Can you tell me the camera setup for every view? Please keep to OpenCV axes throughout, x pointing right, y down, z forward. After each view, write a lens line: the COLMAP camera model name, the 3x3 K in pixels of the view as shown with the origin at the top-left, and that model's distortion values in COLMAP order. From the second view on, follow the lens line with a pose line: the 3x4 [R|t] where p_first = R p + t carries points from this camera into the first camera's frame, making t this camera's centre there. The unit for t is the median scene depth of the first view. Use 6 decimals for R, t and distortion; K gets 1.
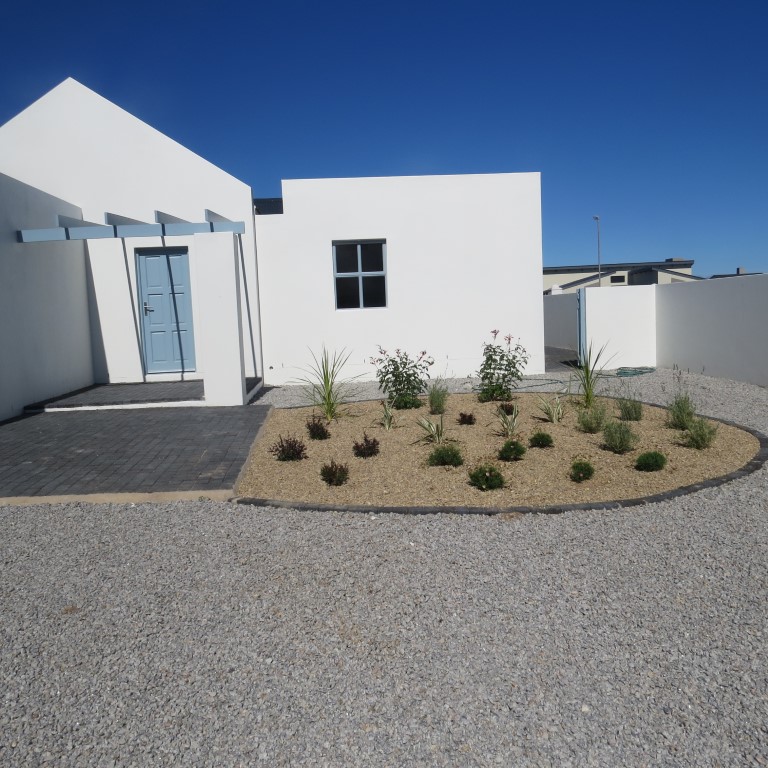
lens RADIAL K [[731.2, 0, 384.1], [0, 731.2, 383.7], [0, 0, 1]] dist [-0.018065, 0.000000]
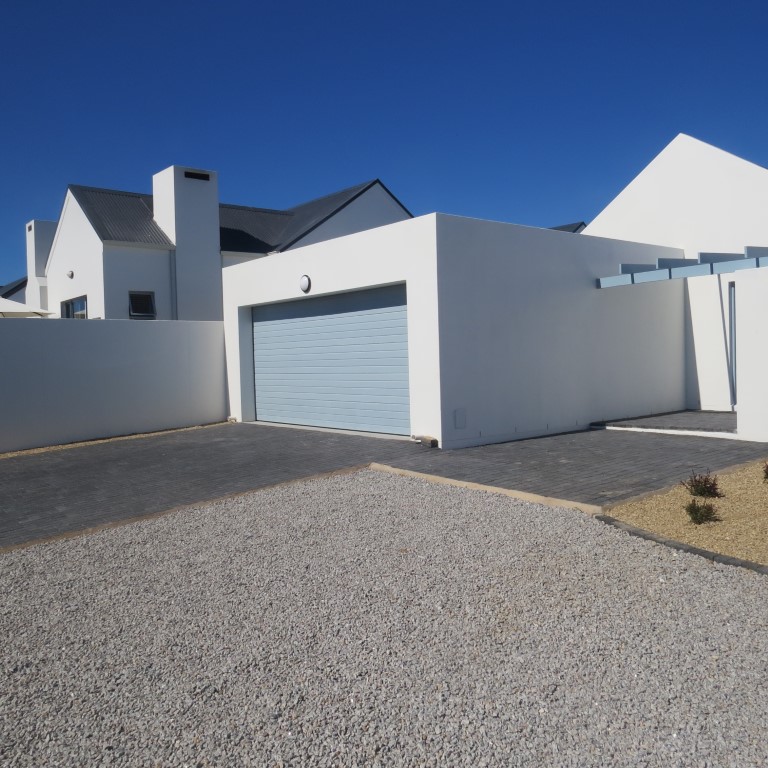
lens RADIAL K [[731.2, 0, 387.6], [0, 731.2, 381.0], [0, 0, 1]] dist [-0.018065, 0.000000]
pose [[0.565330, 0.049462, -0.823381, 0.244194], [-0.075003, 0.997148, 0.008403, -0.017924], [0.821448, 0.057006, 0.567427, 0.019306]]
